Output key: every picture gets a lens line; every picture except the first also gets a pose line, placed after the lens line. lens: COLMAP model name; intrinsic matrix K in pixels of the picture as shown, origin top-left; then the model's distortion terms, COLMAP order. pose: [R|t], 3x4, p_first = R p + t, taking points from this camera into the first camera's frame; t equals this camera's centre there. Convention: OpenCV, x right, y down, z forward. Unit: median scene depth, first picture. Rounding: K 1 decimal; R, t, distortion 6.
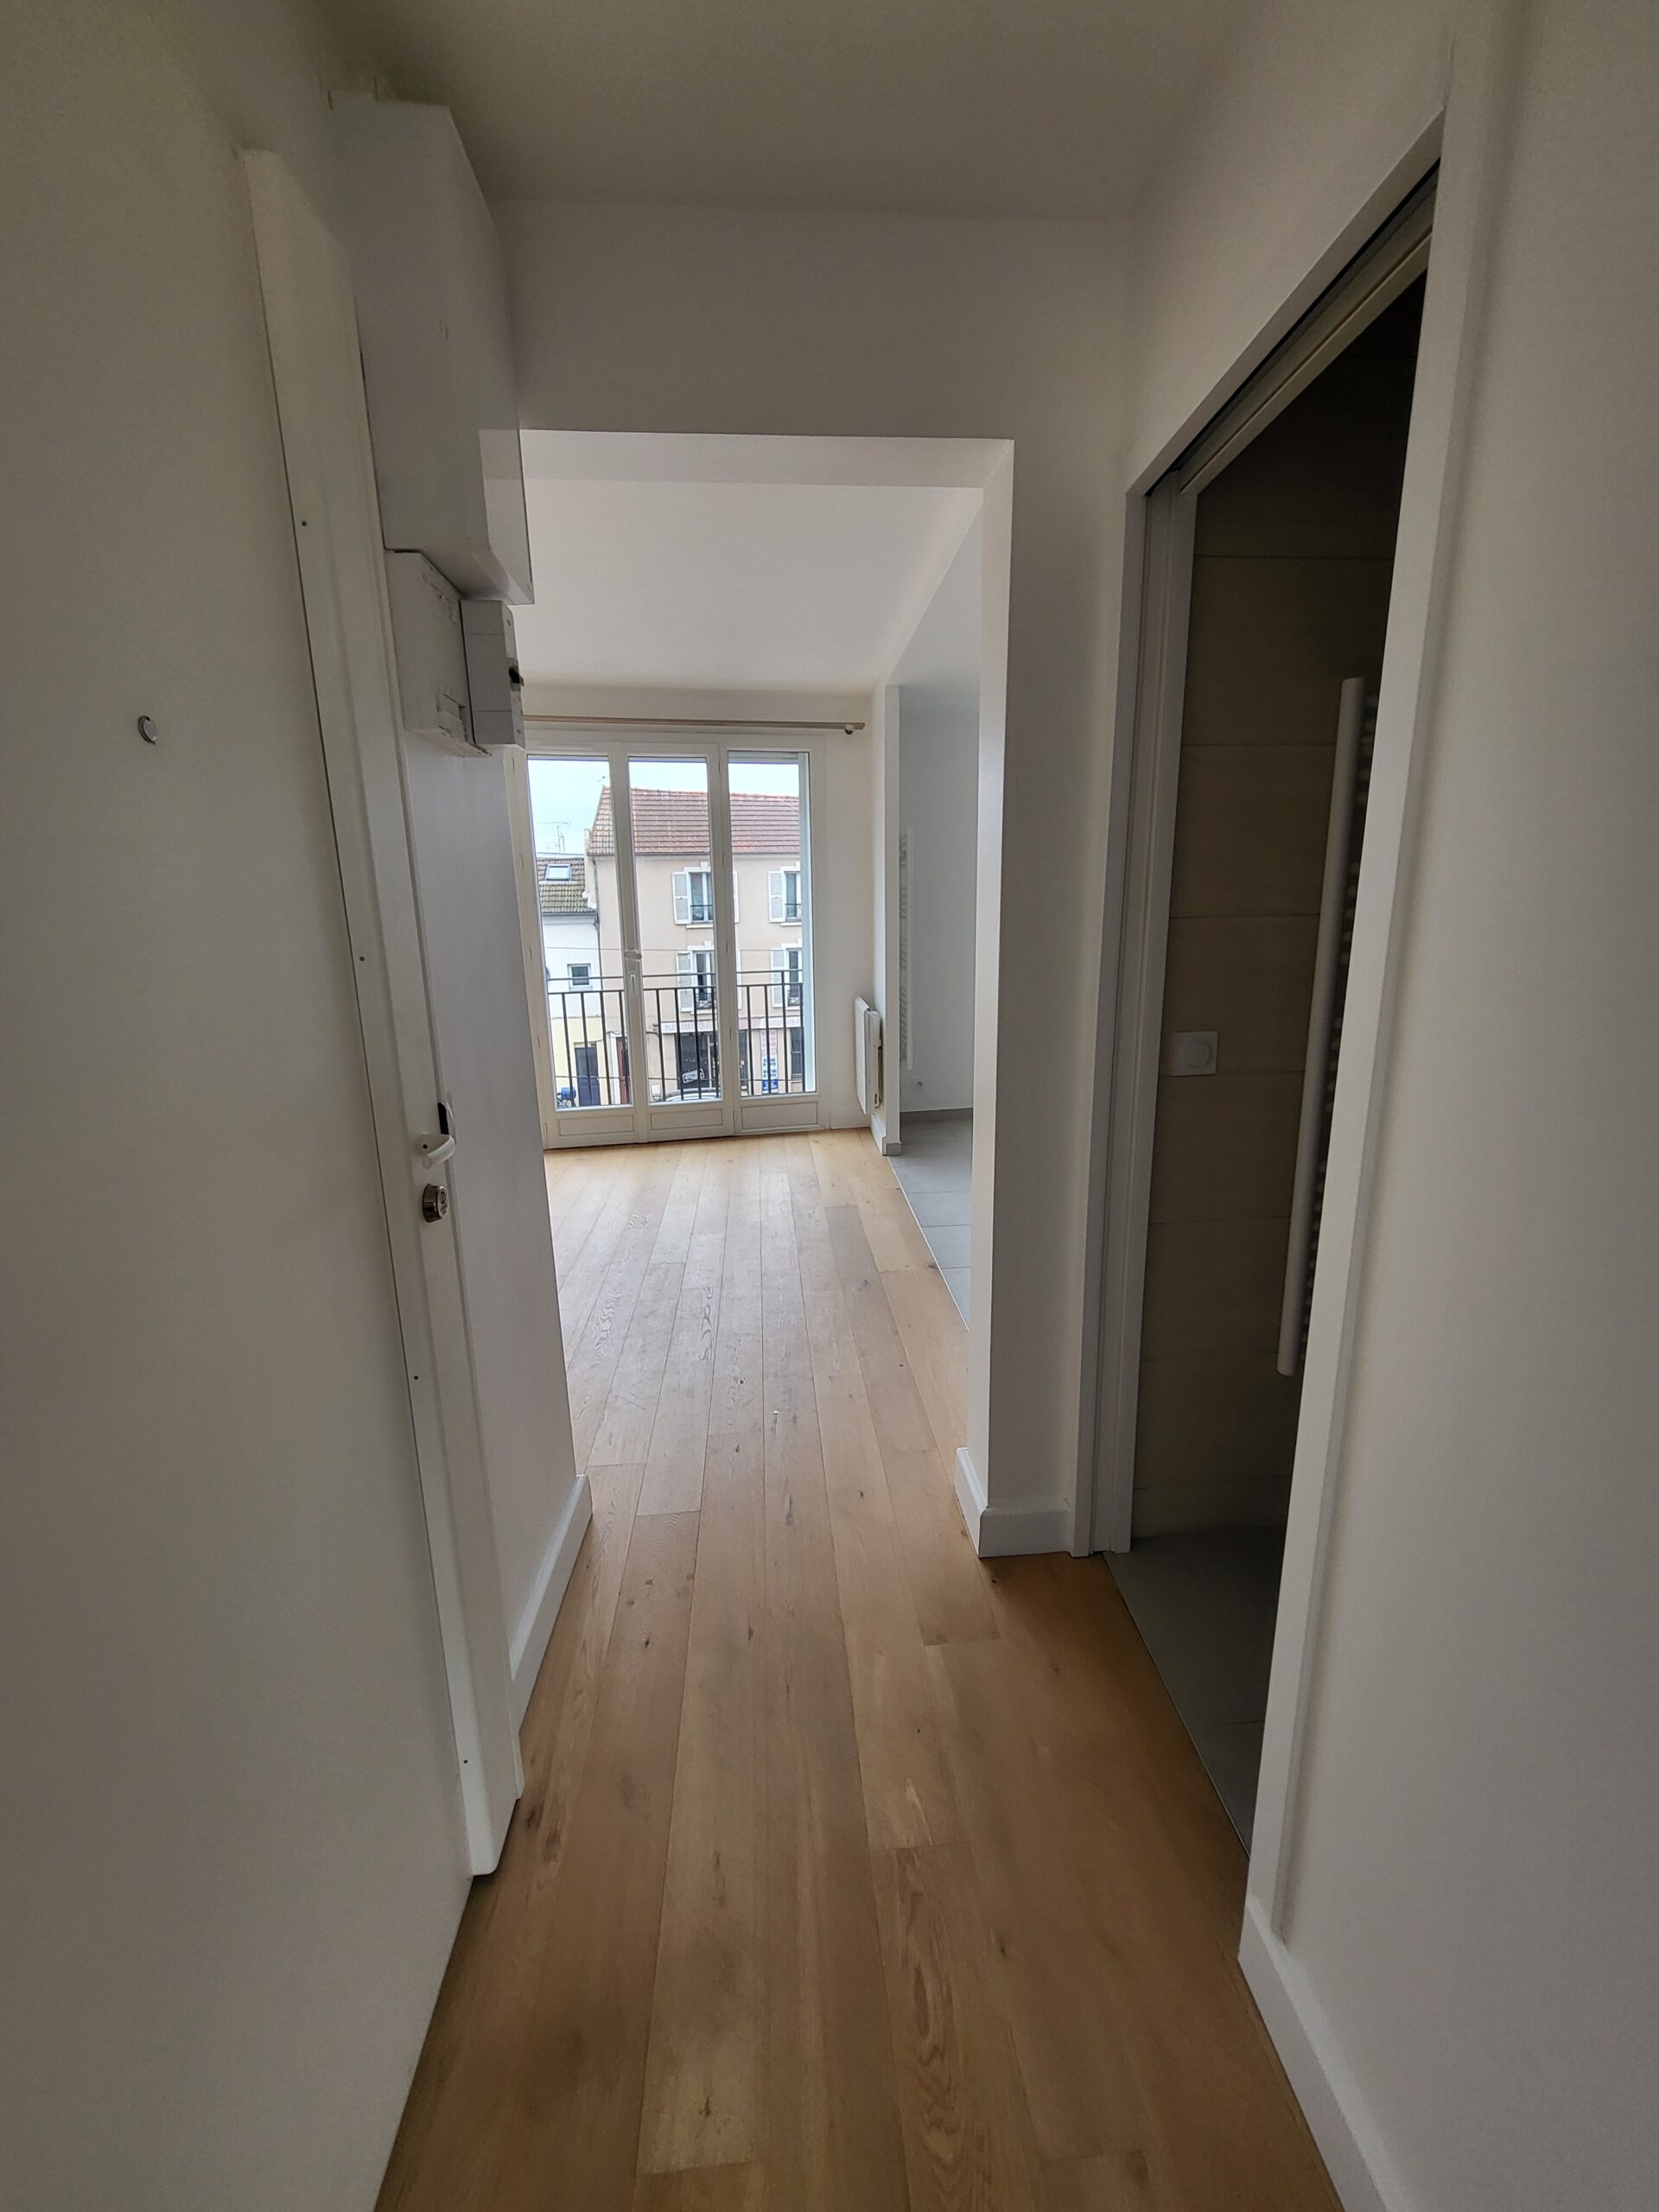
lens RADIAL K [[873.8, 0, 826.2], [0, 873.8, 1096.5], [0, 0, 1]] dist [-0.002432, -0.000241]
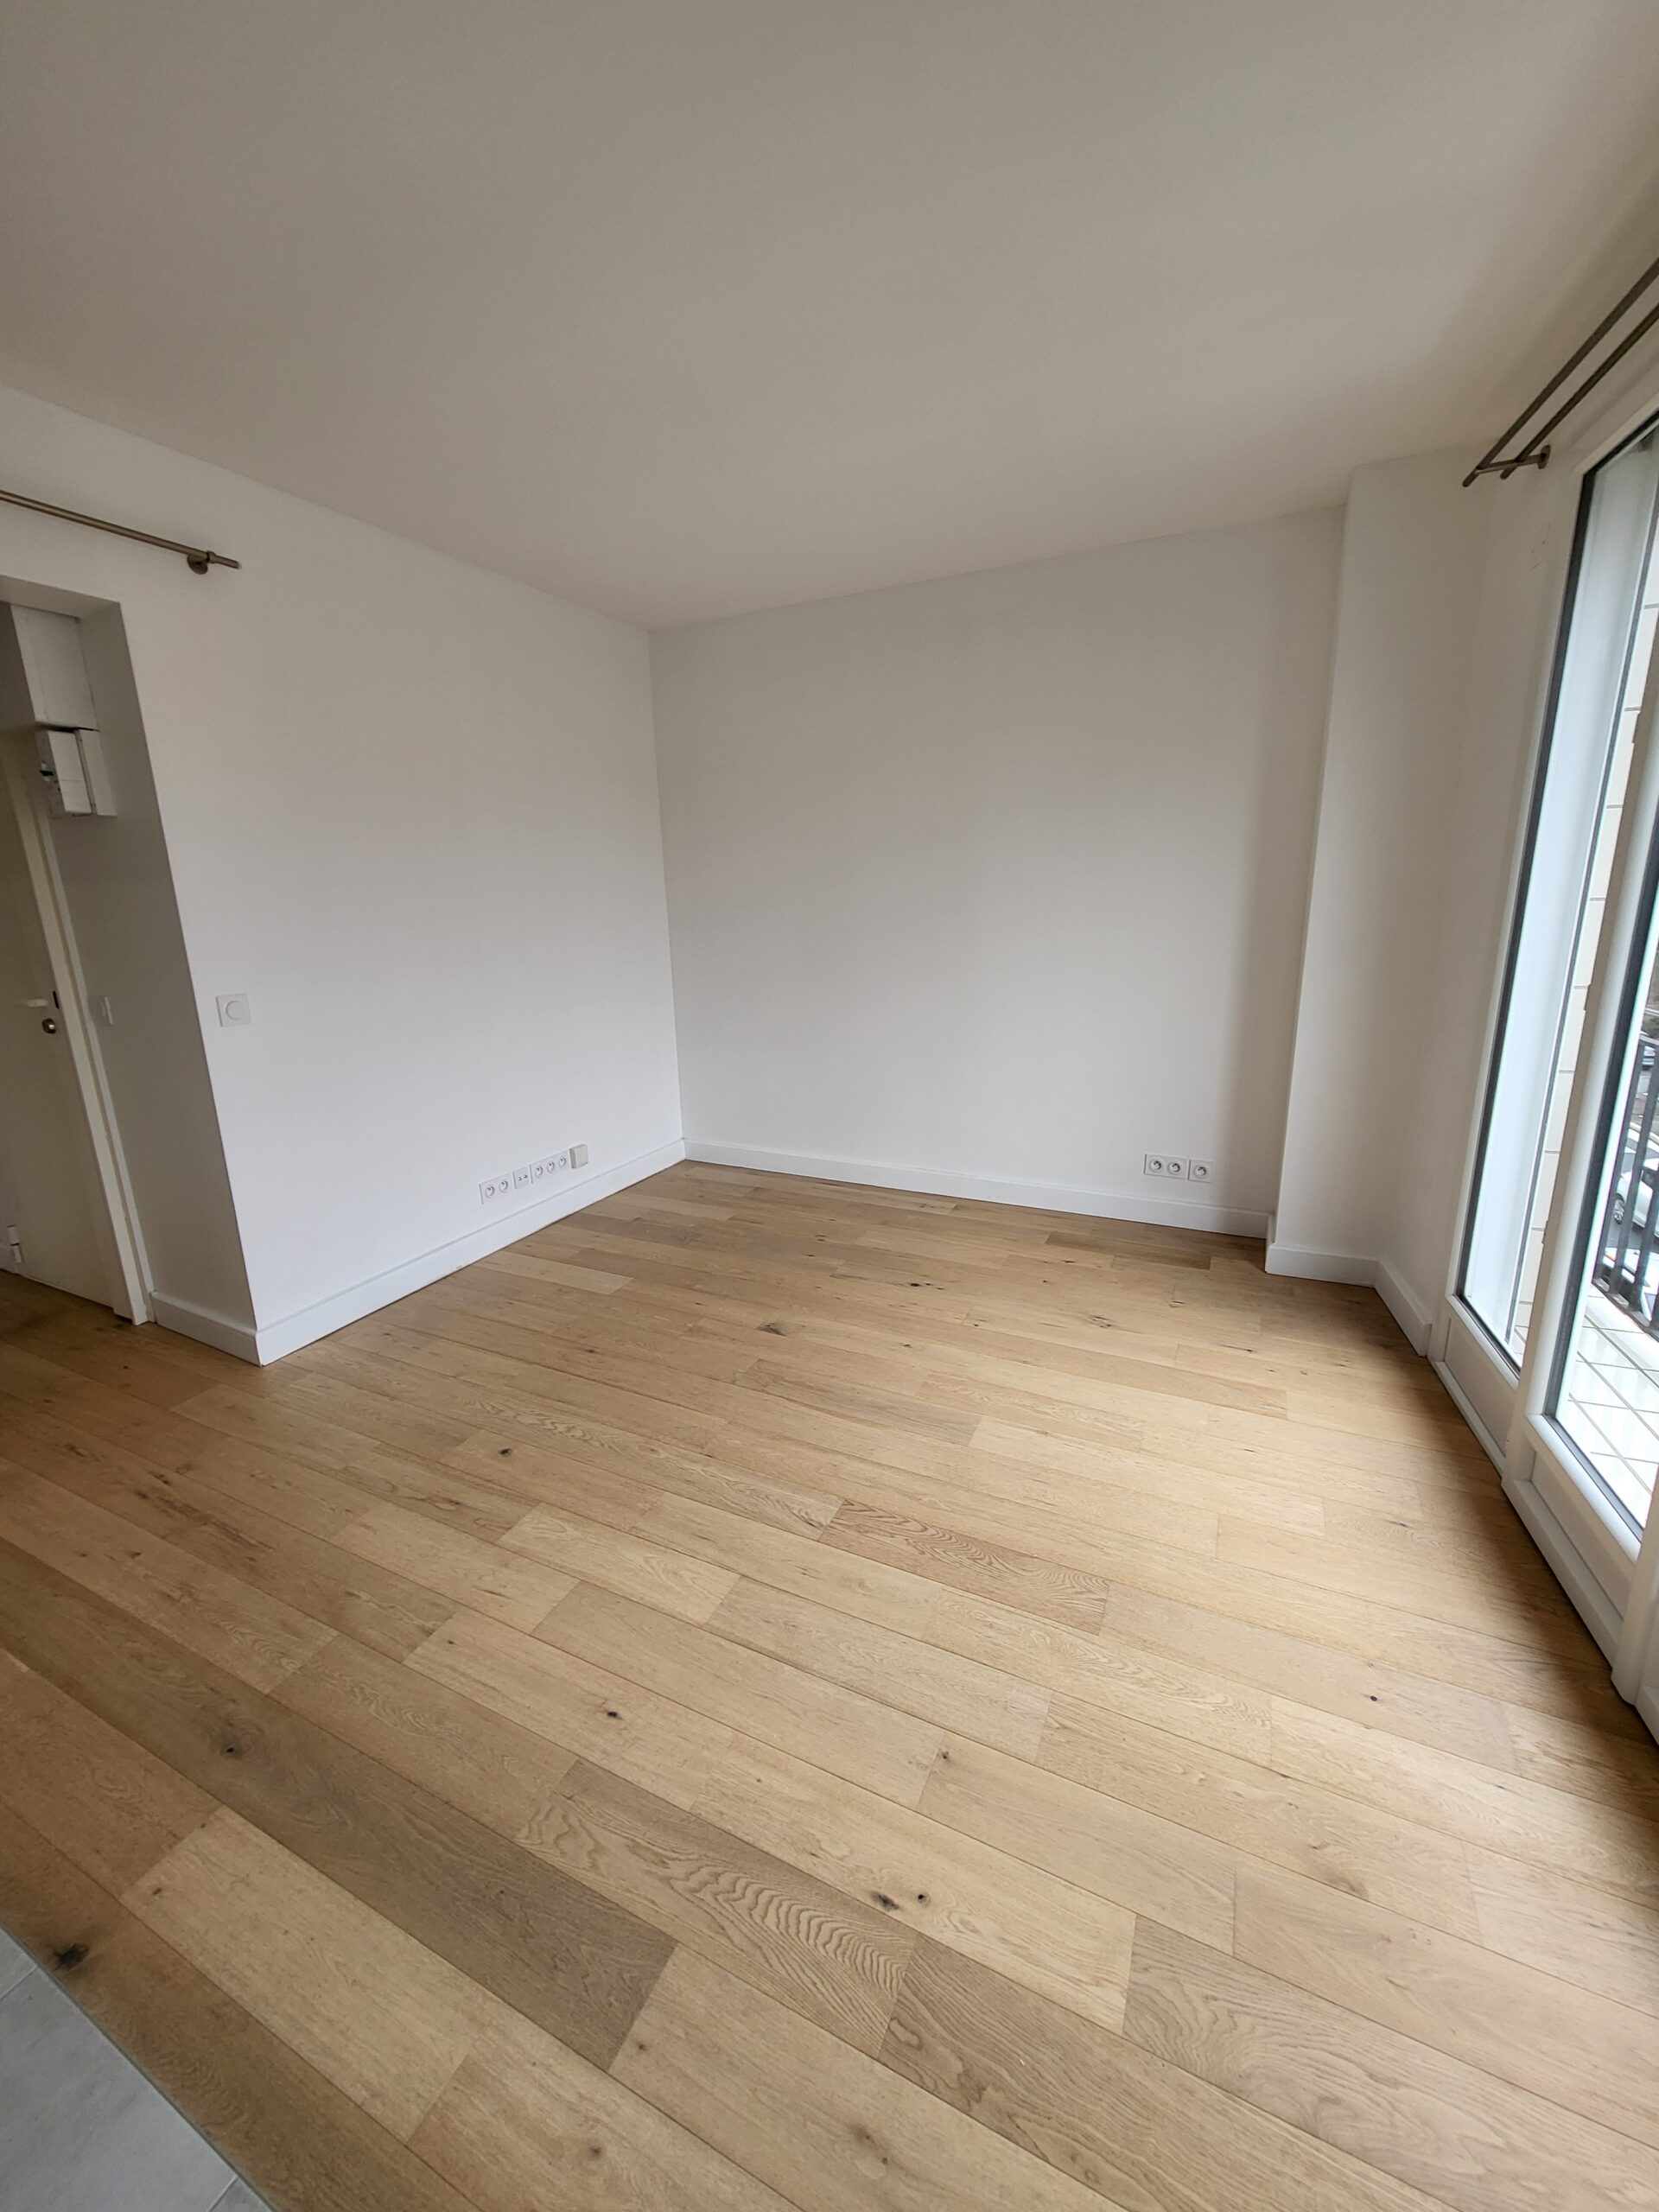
lens RADIAL K [[873.8, 0, 826.2], [0, 873.8, 1096.5], [0, 0, 1]] dist [-0.002432, -0.000241]
pose [[-0.500859, 0.238875, -0.831913, 0.243969], [-0.152557, 0.921749, 0.356518, -0.404836], [0.851978, 0.305479, -0.425224, 1.778449]]
